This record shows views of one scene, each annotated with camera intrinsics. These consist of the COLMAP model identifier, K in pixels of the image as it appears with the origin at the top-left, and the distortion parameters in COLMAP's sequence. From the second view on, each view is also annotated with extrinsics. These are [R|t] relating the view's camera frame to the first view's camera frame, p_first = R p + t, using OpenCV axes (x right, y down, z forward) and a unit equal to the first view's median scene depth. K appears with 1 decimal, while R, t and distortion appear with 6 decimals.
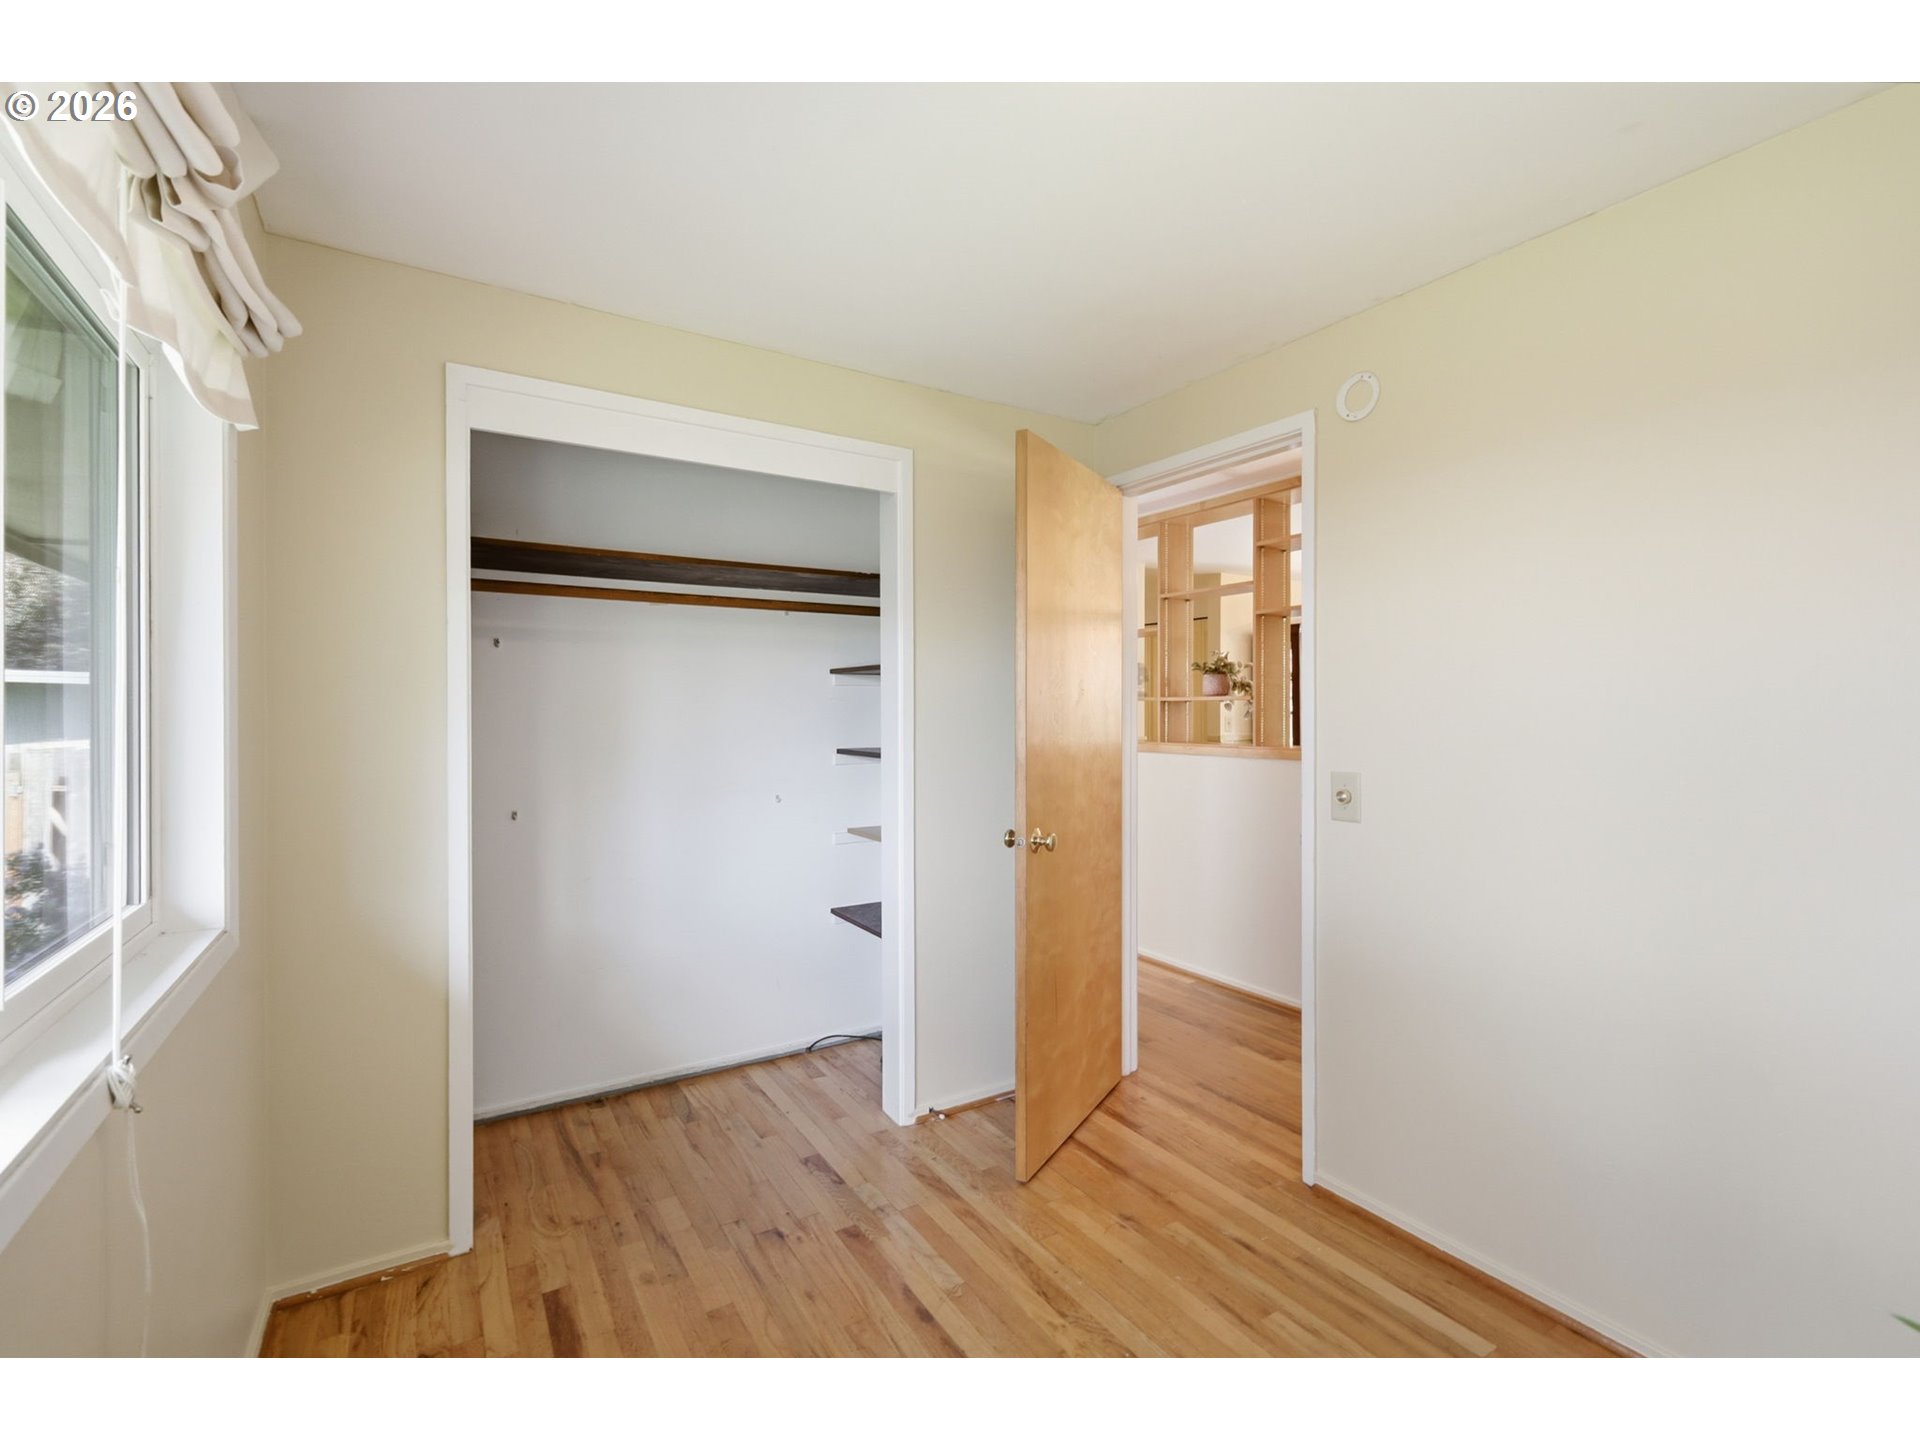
lens RADIAL K [[856.1, 0, 961.1], [0, 856.1, 719.7], [0, 0, 1]] dist [0.004020, 0.000692]
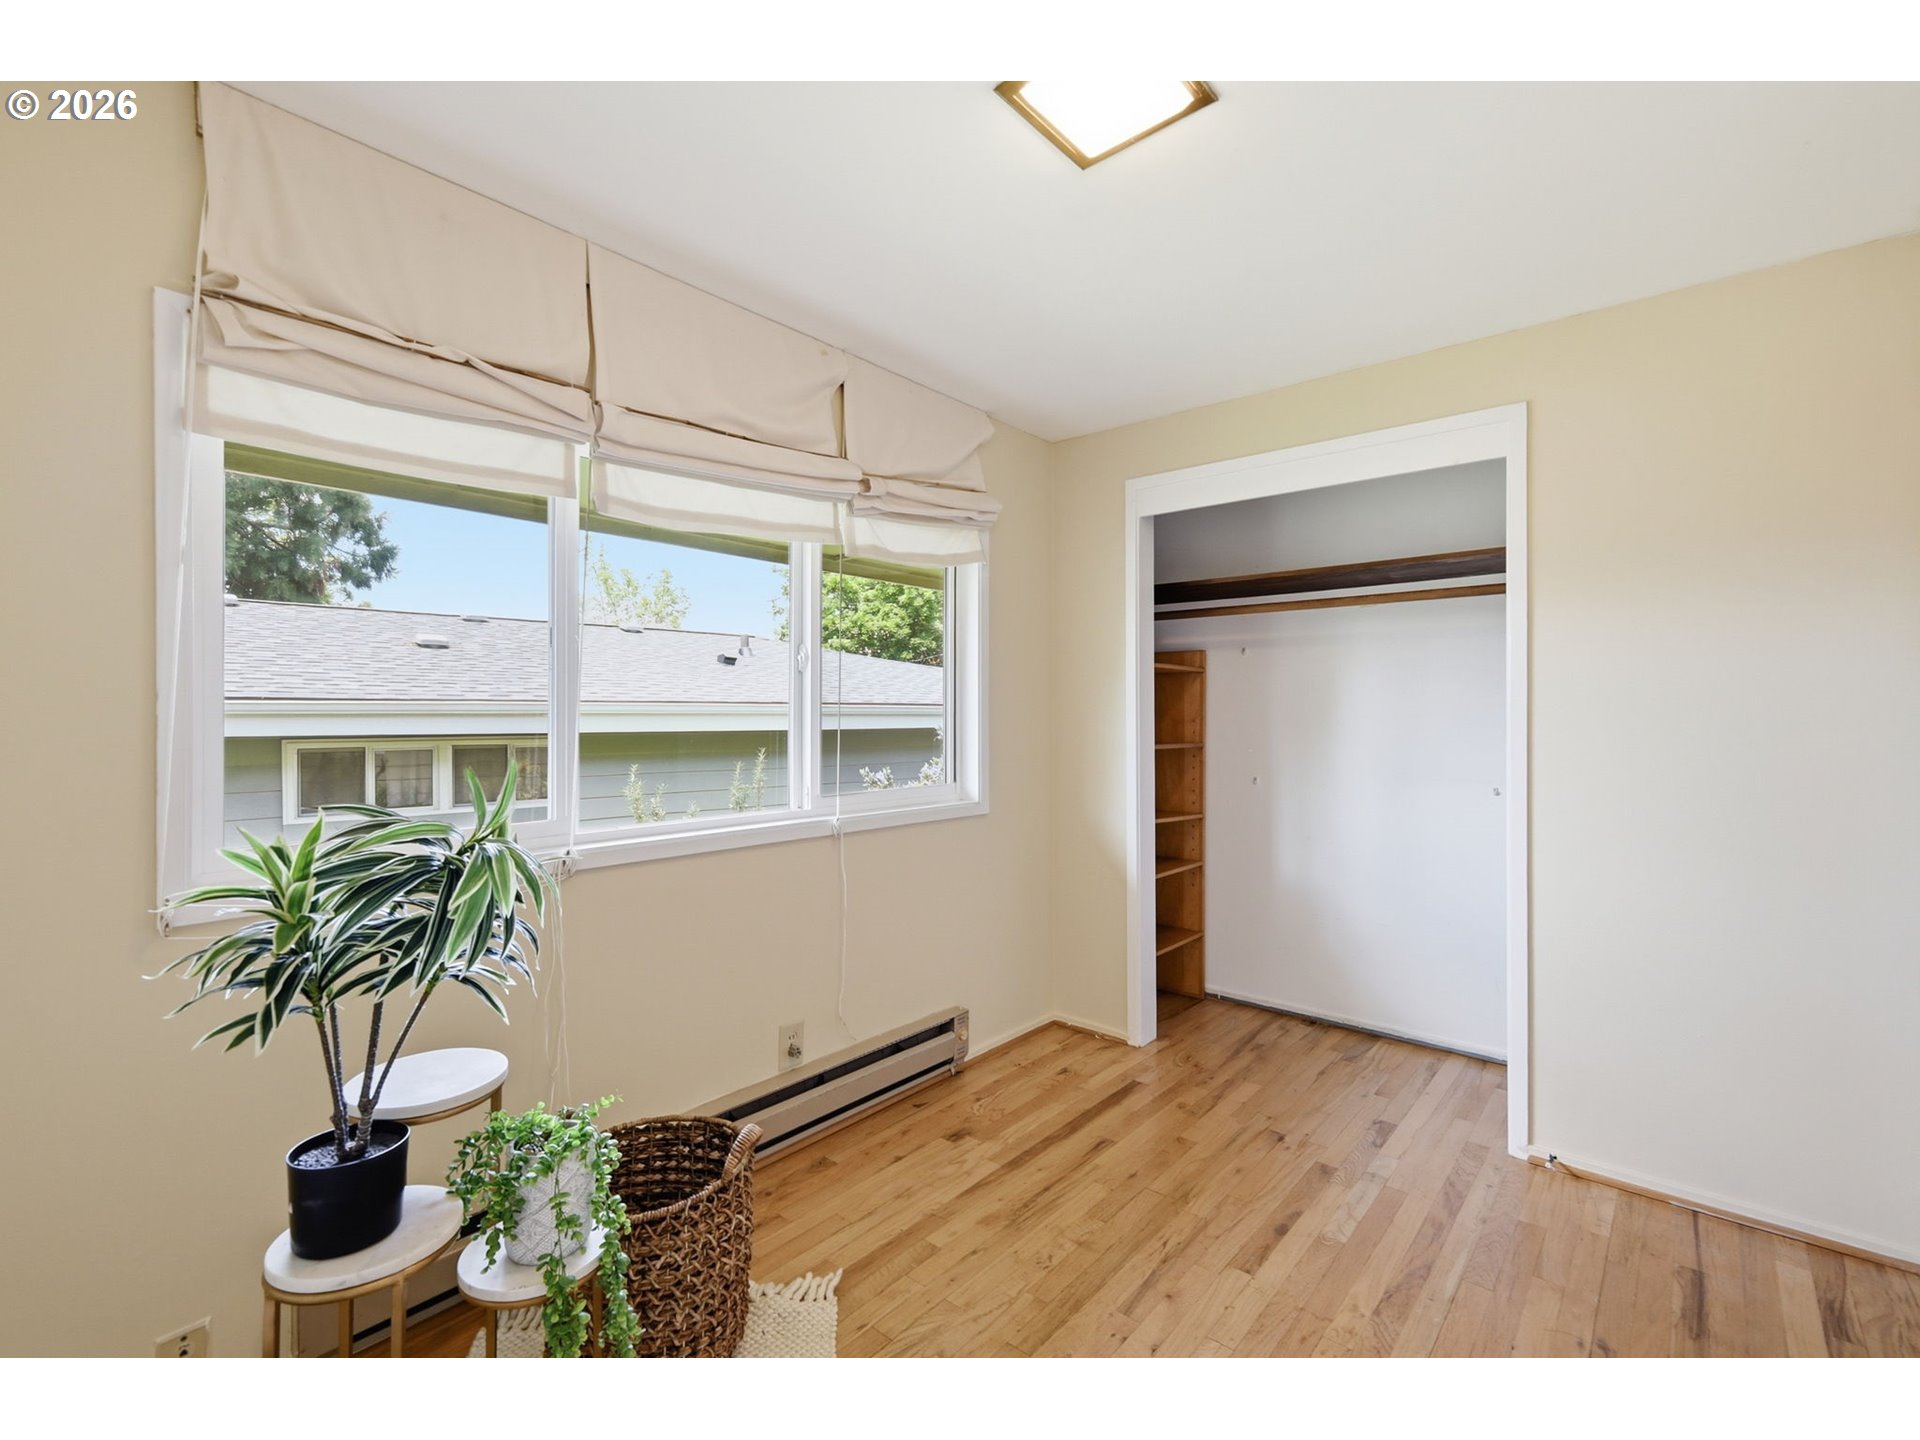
lens RADIAL K [[856.1, 0, 964.6], [0, 856.1, 713.1], [0, 0, 1]] dist [0.004020, 0.000692]
pose [[0.304601, 0.006882, -0.952455, 0.622986], [-0.009604, 0.999945, 0.004154, 0.009178], [0.952432, 0.007882, 0.304651, 0.174183]]
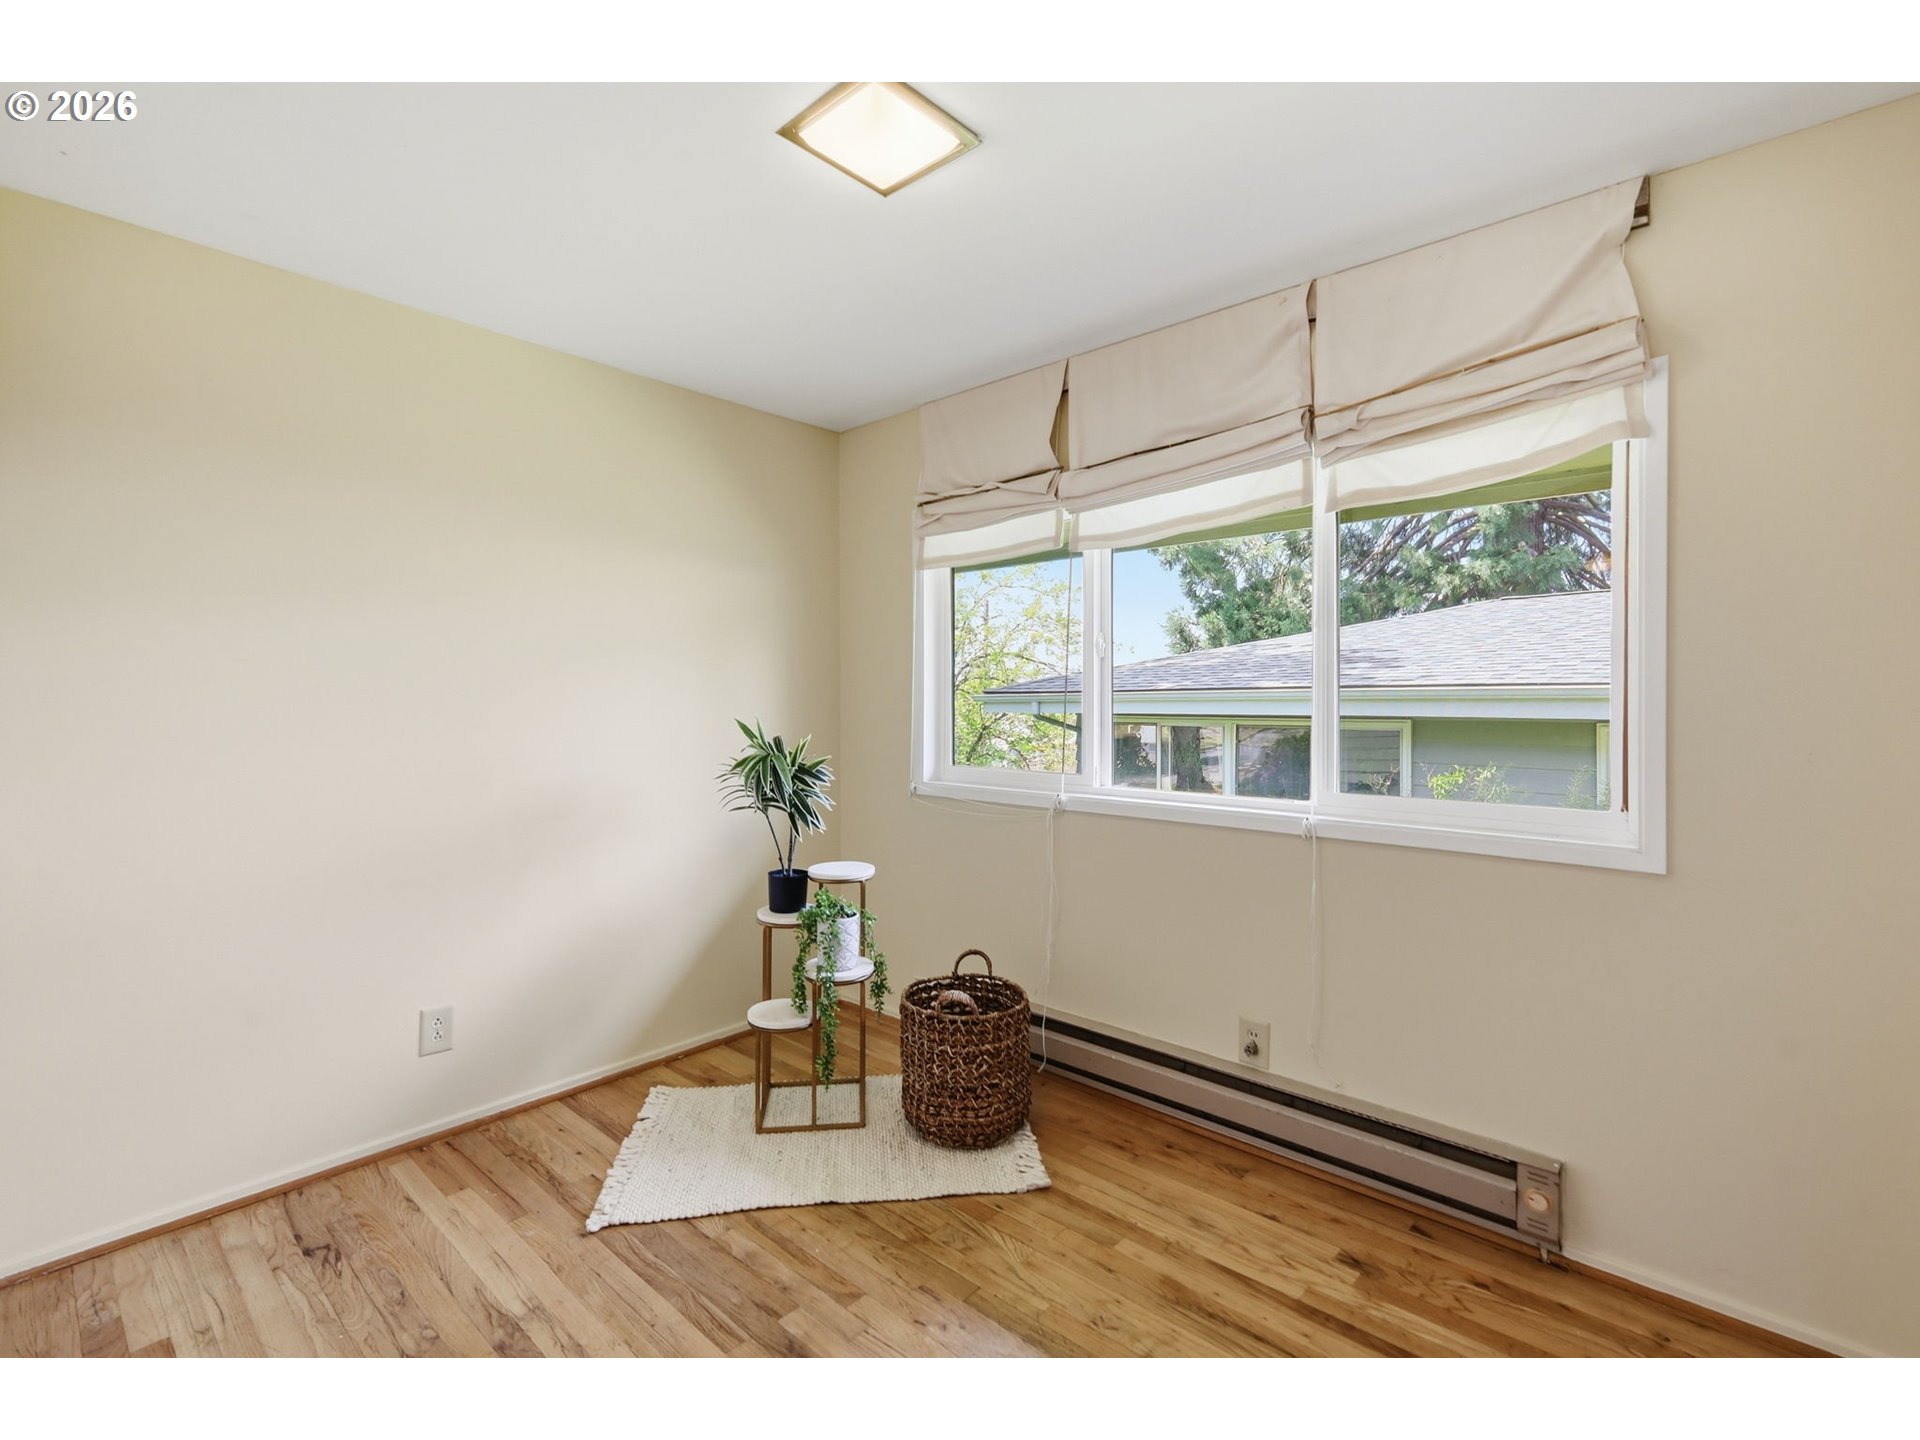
lens RADIAL K [[856.1, 0, 953.3], [0, 856.1, 704.5], [0, 0, 1]] dist [0.004020, 0.000692]
pose [[-0.961499, 0.009865, -0.274632, 0.222686], [0.005983, 0.999870, 0.014971, 0.006622], [0.274744, 0.012752, -0.961433, 1.062707]]
